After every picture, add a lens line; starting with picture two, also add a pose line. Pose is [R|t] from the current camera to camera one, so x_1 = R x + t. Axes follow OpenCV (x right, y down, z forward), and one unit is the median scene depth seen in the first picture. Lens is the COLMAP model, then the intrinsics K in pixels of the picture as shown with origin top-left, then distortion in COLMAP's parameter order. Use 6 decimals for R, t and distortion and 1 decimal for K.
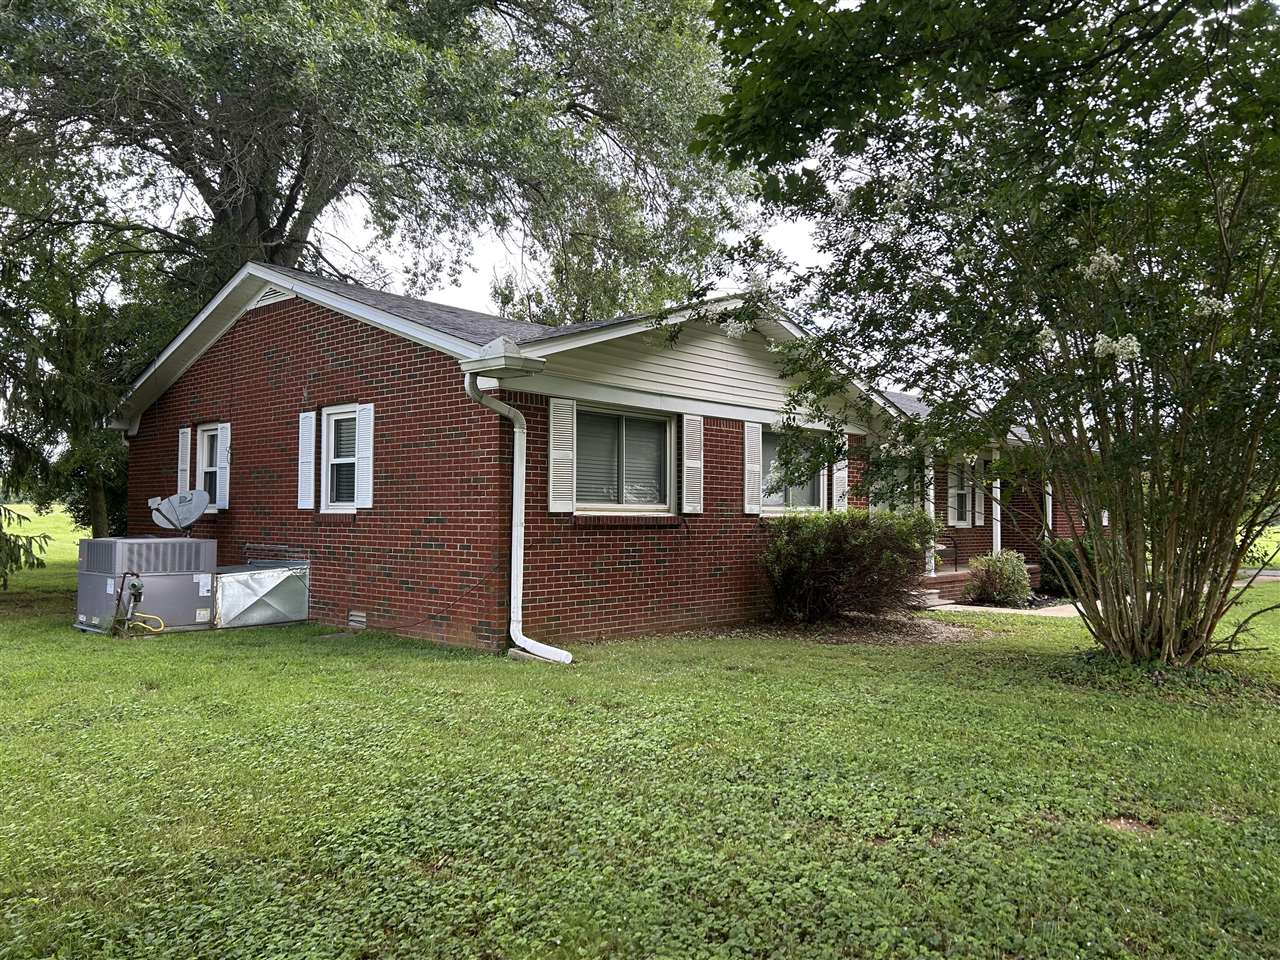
lens RADIAL K [[971.9, 0, 639.8], [0, 971.9, 481.9], [0, 0, 1]] dist [0.037641, -0.019420]
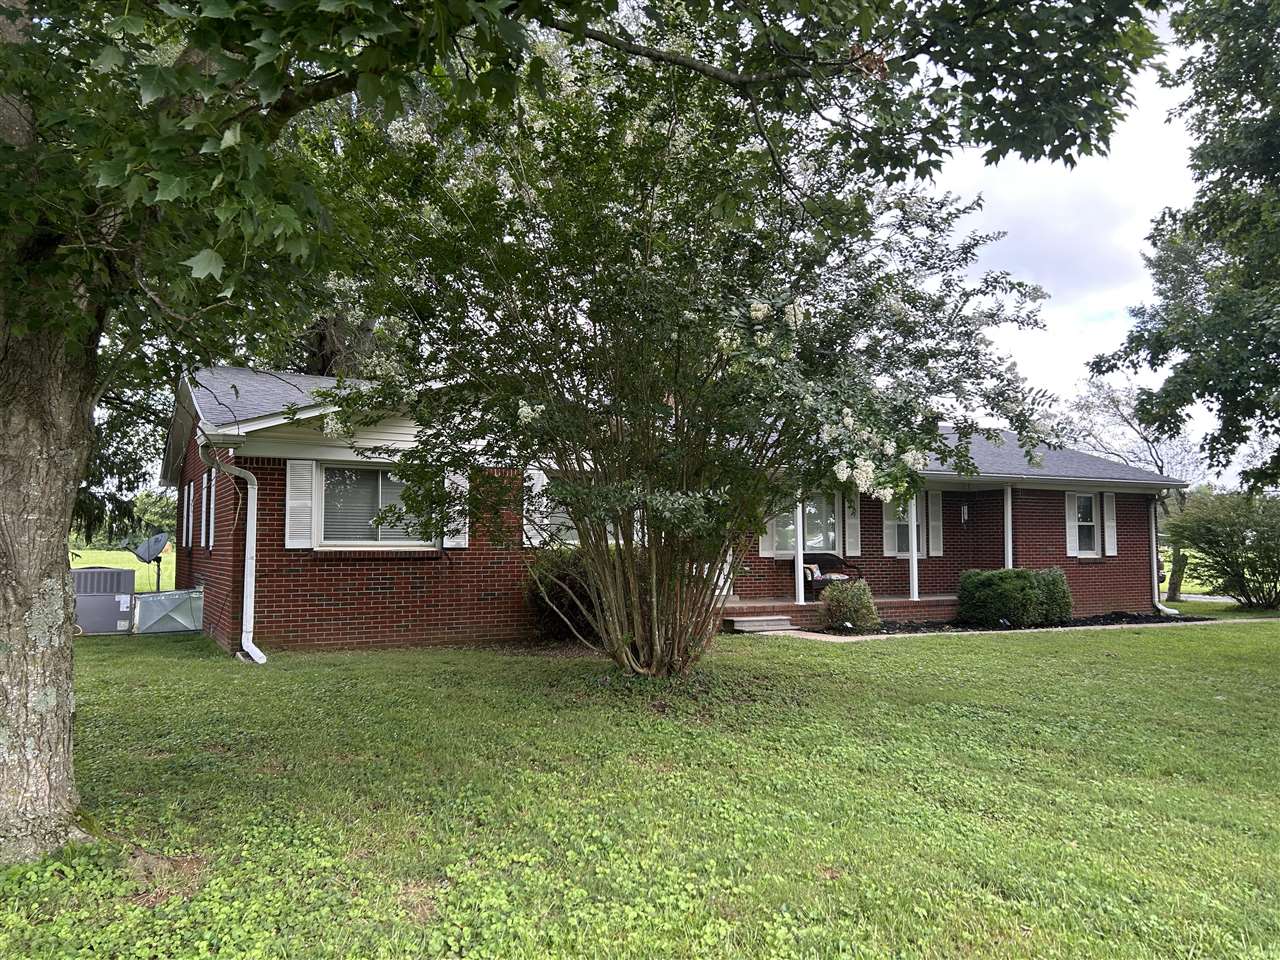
lens RADIAL K [[971.9, 0, 640.4], [0, 971.9, 479.8], [0, 0, 1]] dist [0.037641, -0.019420]
pose [[0.948660, -0.028235, -0.315034, 0.741366], [0.017456, 0.999163, -0.036983, -0.003713], [0.315815, 0.029585, 0.948360, -0.084731]]
